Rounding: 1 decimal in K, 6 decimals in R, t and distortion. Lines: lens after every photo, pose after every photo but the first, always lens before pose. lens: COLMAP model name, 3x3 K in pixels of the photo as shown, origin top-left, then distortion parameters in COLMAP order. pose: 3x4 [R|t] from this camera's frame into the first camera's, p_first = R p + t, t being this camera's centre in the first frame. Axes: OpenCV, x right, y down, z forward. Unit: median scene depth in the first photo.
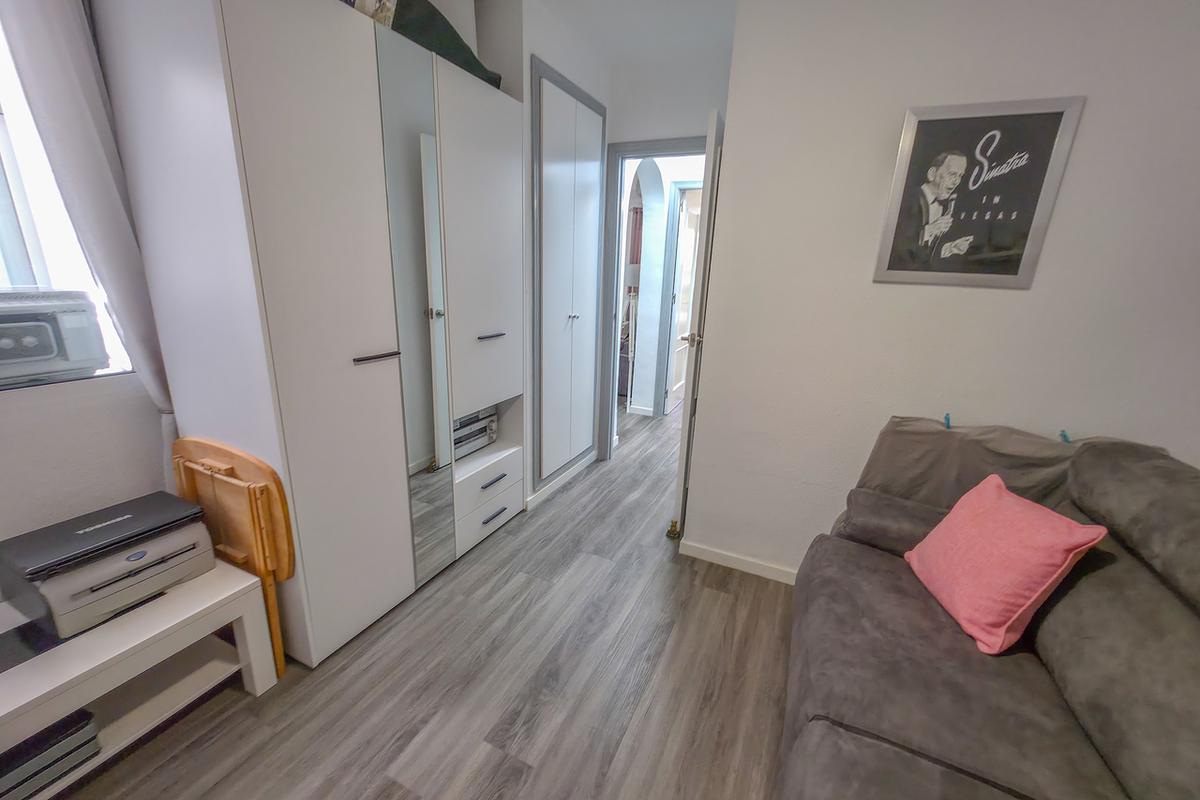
lens RADIAL K [[476.9, 0, 602.4], [0, 476.9, 409.0], [0, 0, 1]] dist [0.000783, -0.000429]
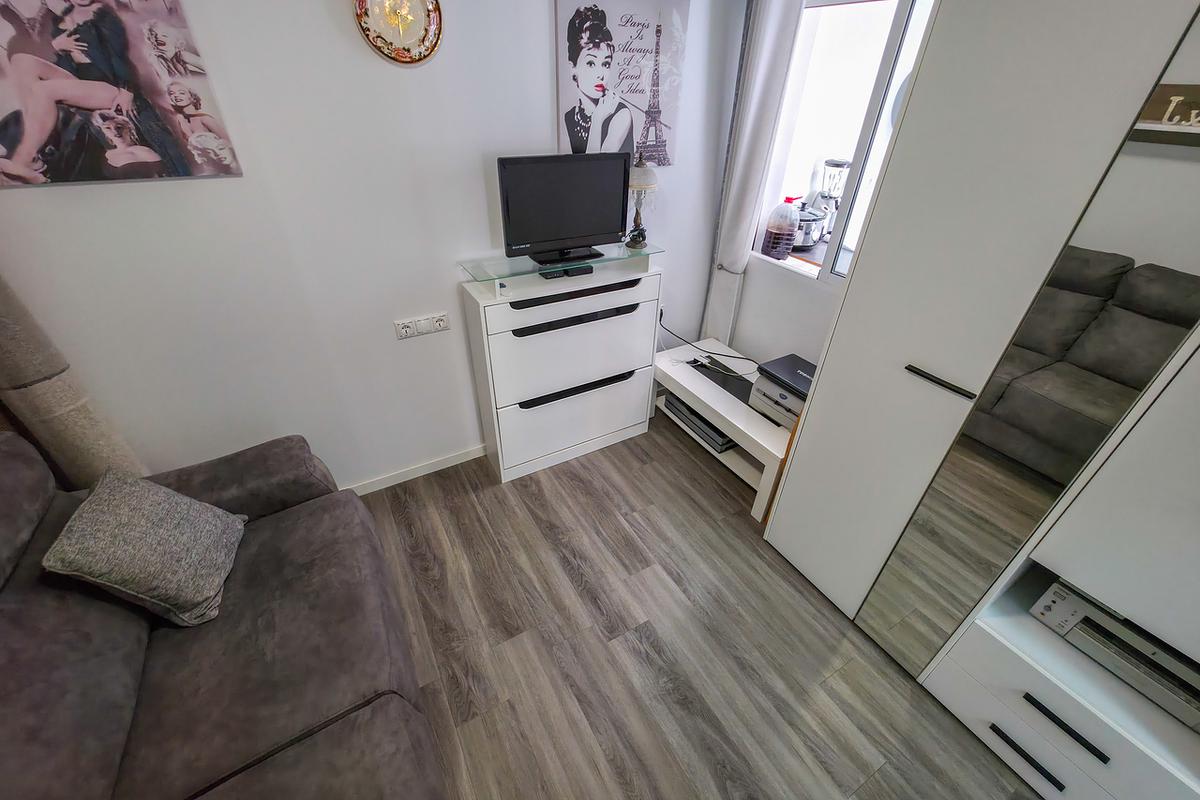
lens RADIAL K [[476.9, 0, 602.4], [0, 476.9, 409.0], [0, 0, 1]] dist [0.000783, -0.000429]
pose [[-0.570853, 0.422806, -0.703819, 0.460393], [-0.275249, 0.709064, 0.649205, -0.479221], [0.773540, 0.564326, -0.288394, 0.911962]]
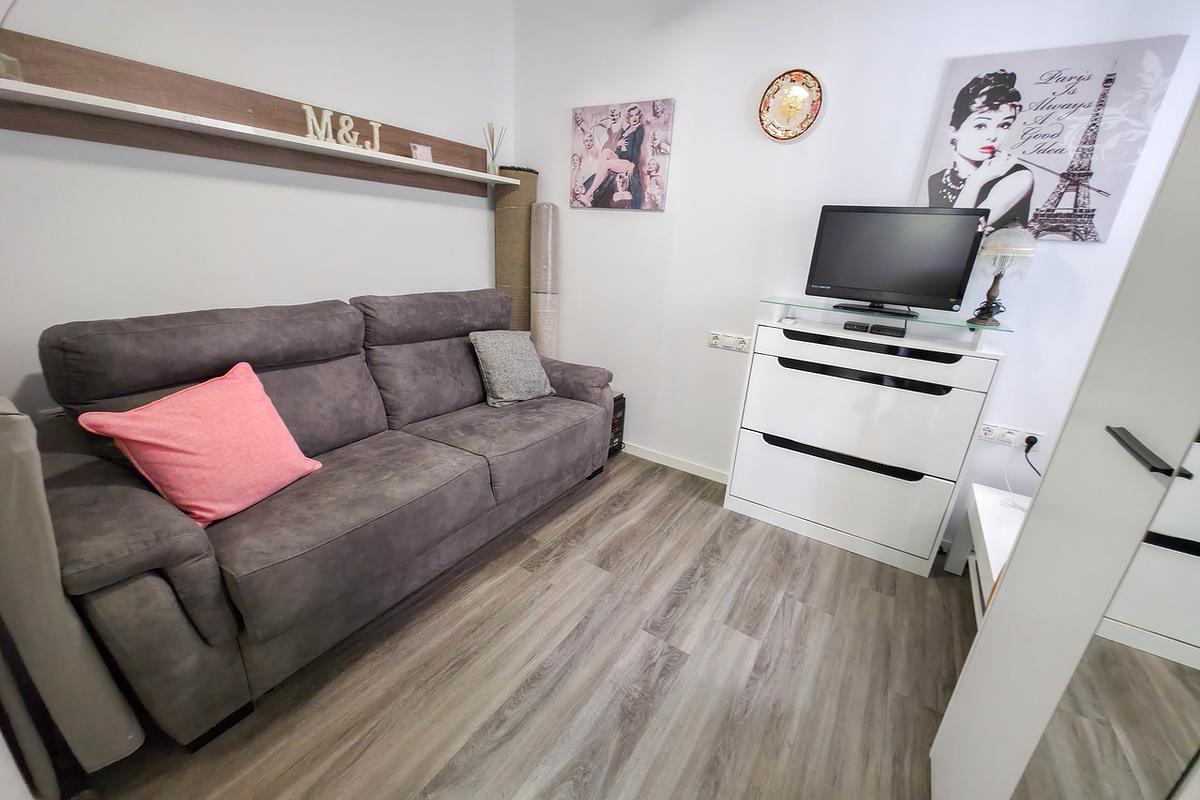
lens RADIAL K [[476.9, 0, 602.4], [0, 476.9, 409.0], [0, 0, 1]] dist [0.000783, -0.000429]
pose [[-0.985378, -0.143097, 0.092485, -0.069324], [-0.061301, 0.804210, 0.591175, -0.379482], [-0.158973, 0.576862, -0.801223, 1.516357]]
